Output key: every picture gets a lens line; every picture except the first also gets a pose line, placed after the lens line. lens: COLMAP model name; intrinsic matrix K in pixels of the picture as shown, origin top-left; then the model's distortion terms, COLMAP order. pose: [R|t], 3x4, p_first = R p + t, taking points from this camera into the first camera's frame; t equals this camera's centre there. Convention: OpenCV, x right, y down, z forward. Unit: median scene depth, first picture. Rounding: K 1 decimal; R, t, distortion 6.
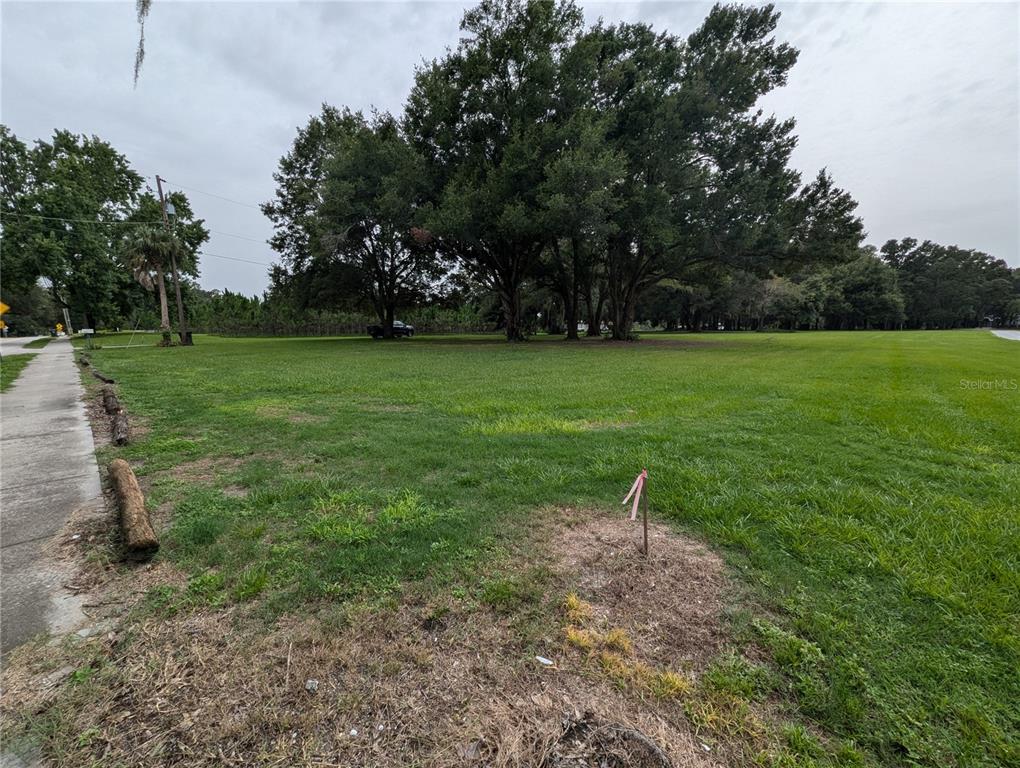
lens RADIAL K [[420.0, 0, 505.5], [0, 420.0, 388.5], [0, 0, 1]] dist [0.010919, -0.002830]
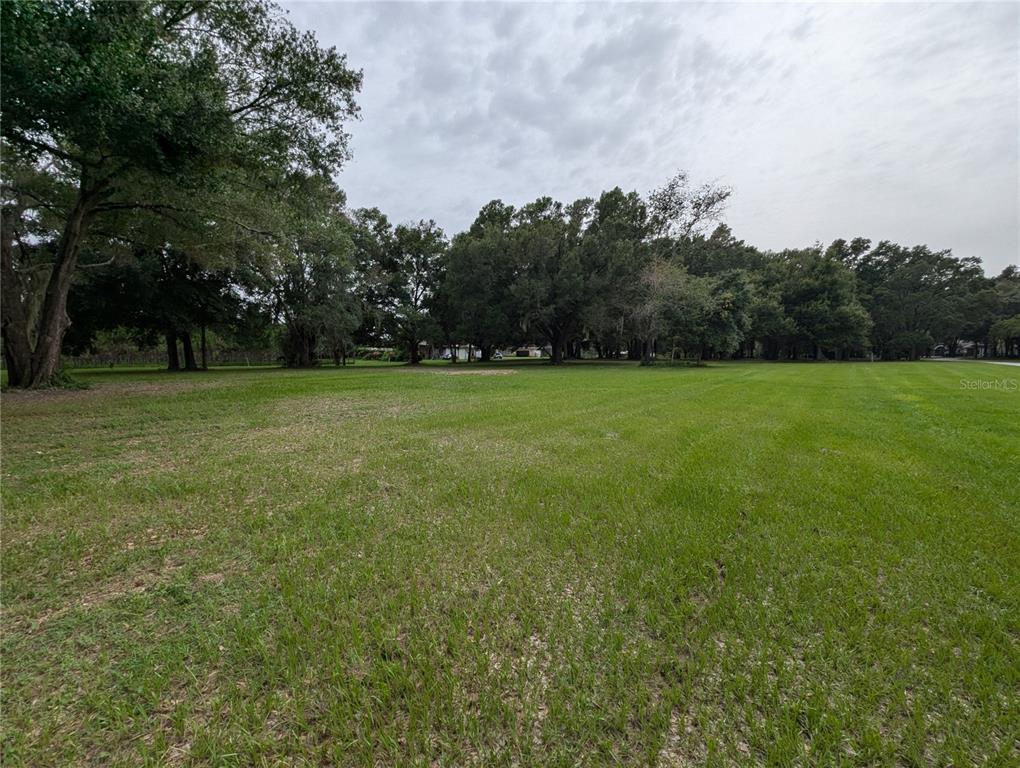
lens RADIAL K [[420.0, 0, 505.5], [0, 420.0, 388.5], [0, 0, 1]] dist [0.010919, -0.002830]
pose [[0.995880, -0.004239, 0.090583, 0.331706], [0.009862, 0.998045, -0.061719, -0.064309], [-0.090145, 0.062358, 0.993975, 0.420662]]
